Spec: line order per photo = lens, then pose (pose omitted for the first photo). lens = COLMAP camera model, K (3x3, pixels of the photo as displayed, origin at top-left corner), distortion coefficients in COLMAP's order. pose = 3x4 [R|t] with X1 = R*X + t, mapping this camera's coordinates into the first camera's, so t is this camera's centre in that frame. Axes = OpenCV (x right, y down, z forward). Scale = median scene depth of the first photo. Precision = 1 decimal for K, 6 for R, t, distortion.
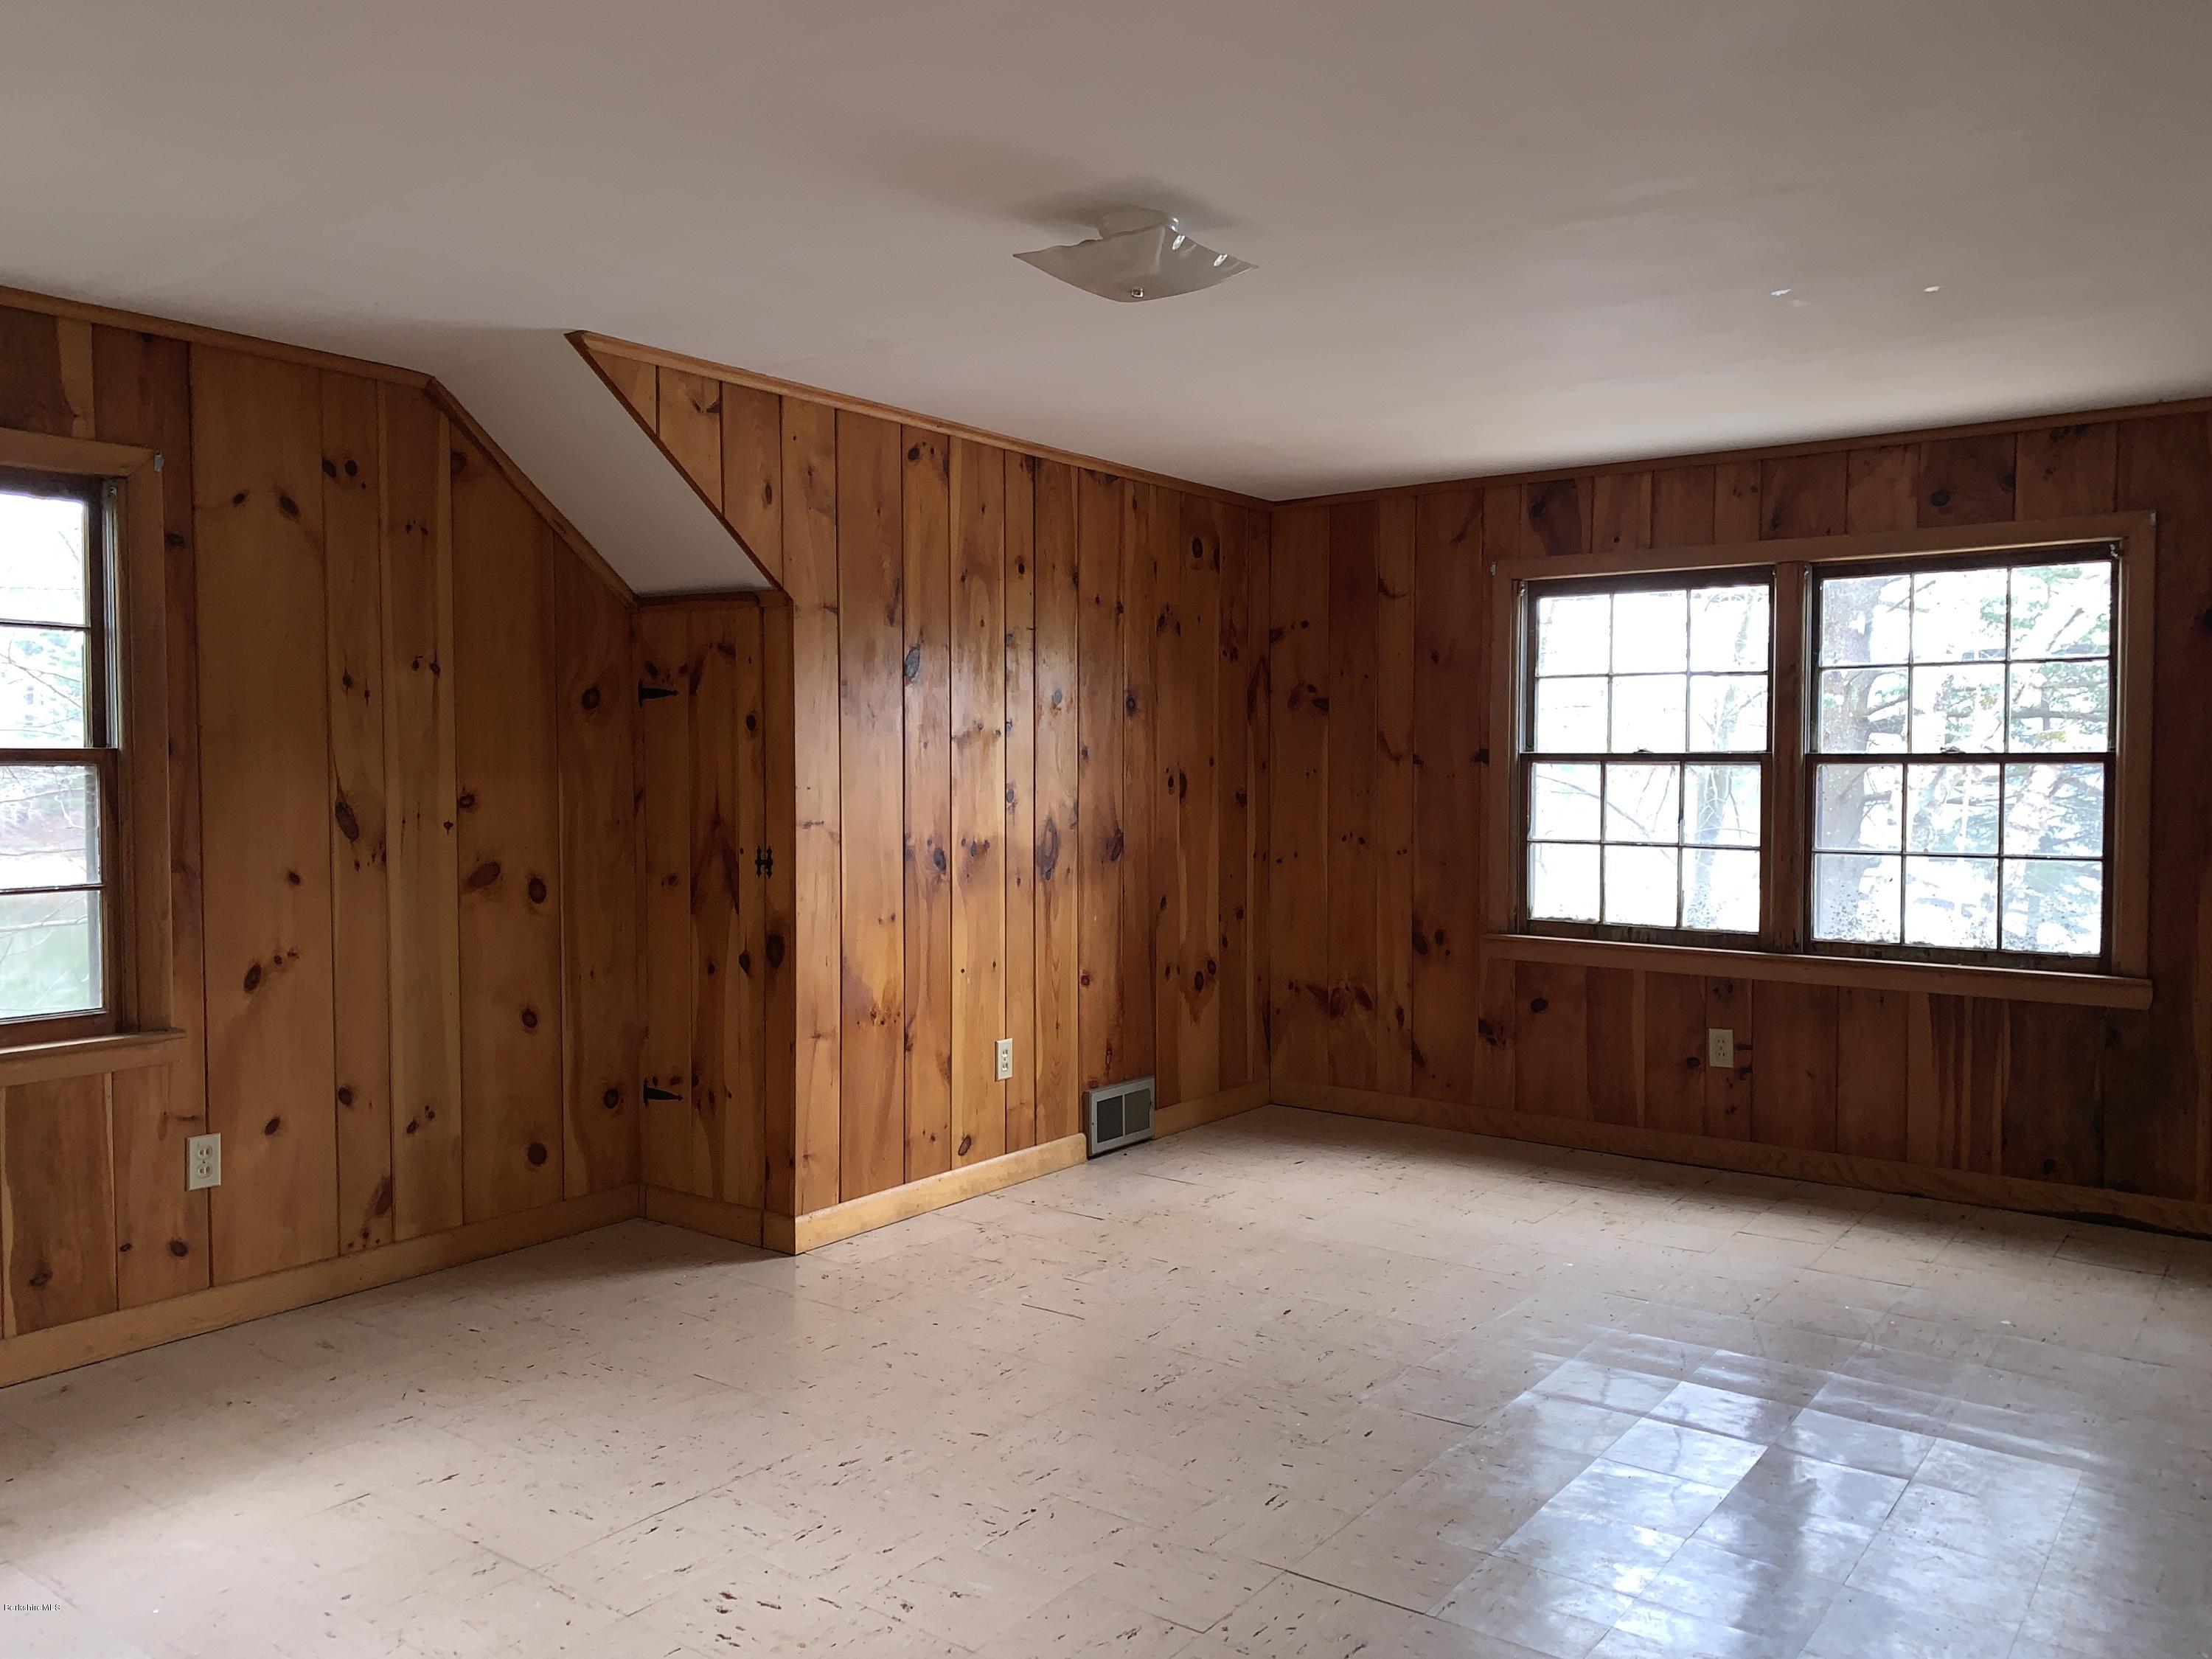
lens RADIAL K [[1671.3, 0, 1107.4], [0, 1671.3, 810.4], [0, 0, 1]] dist [0.069537, -0.084630]
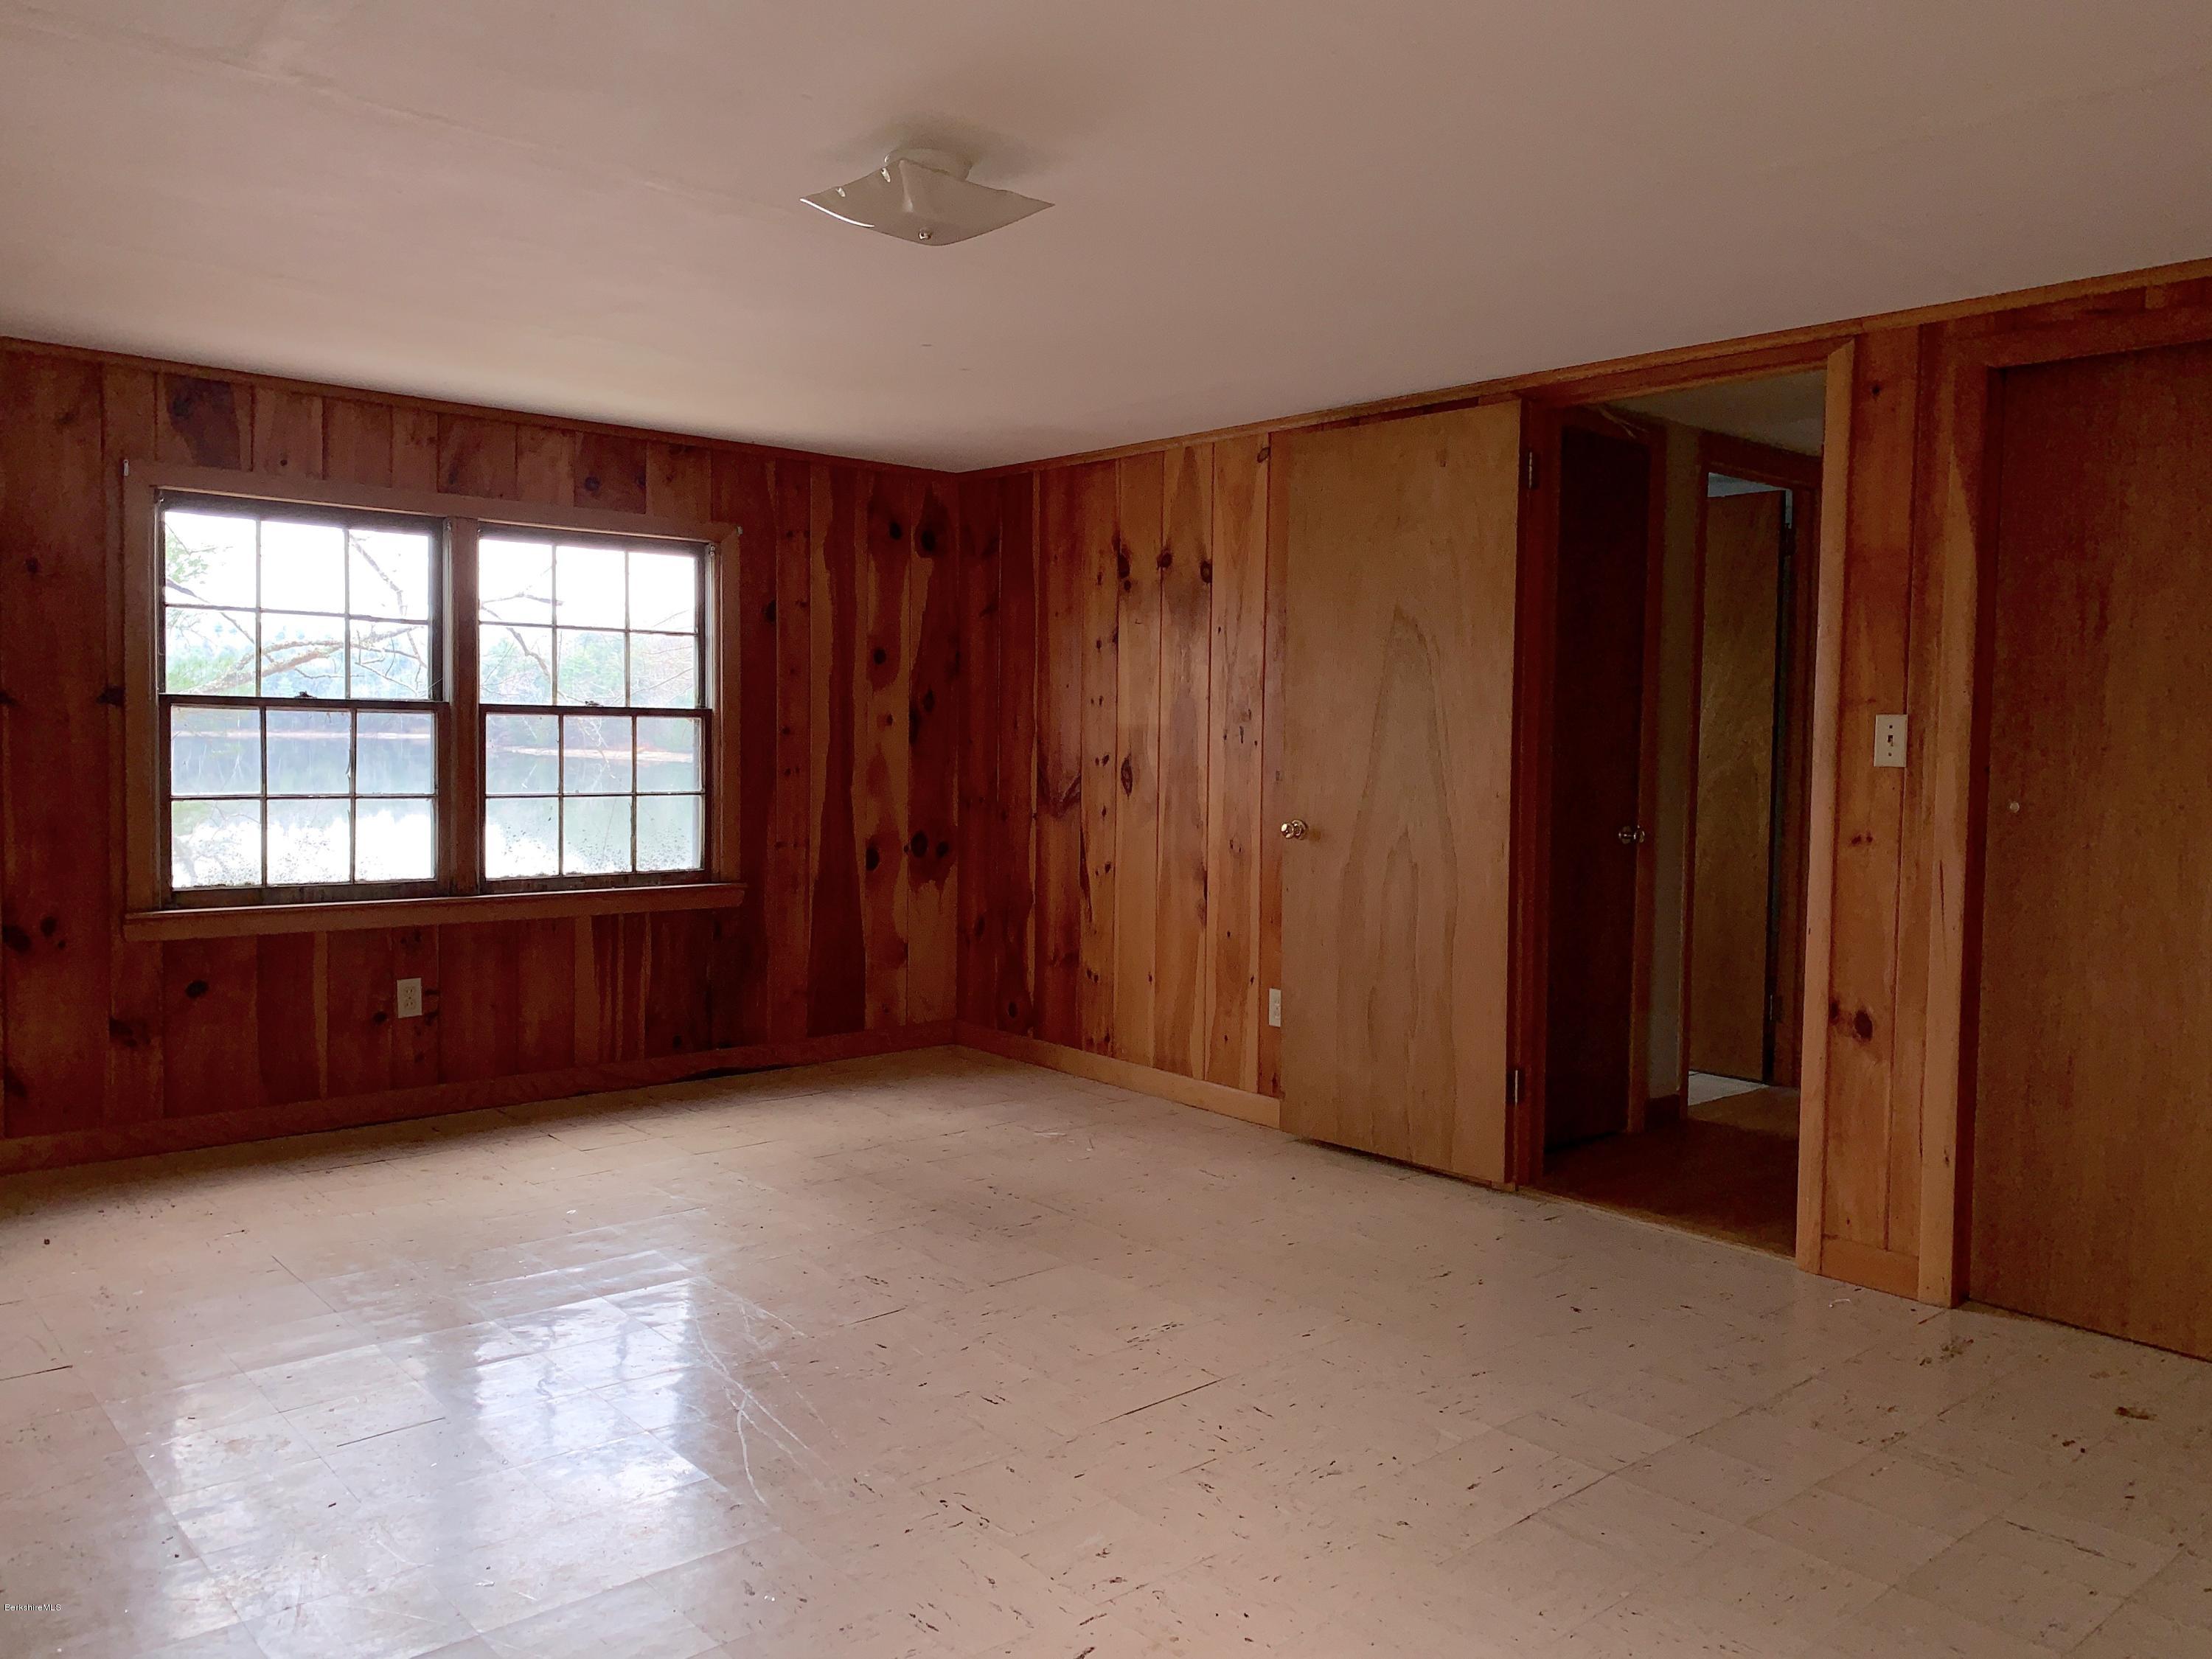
lens RADIAL K [[1671.3, 0, 1086.8], [0, 1671.3, 827.9], [0, 0, 1]] dist [0.069537, -0.084630]
pose [[0.232501, -0.056202, 0.970971, -0.512311], [0.008713, 0.998409, 0.055704, -0.011728], [-0.972557, -0.004492, 0.232621, 0.381729]]
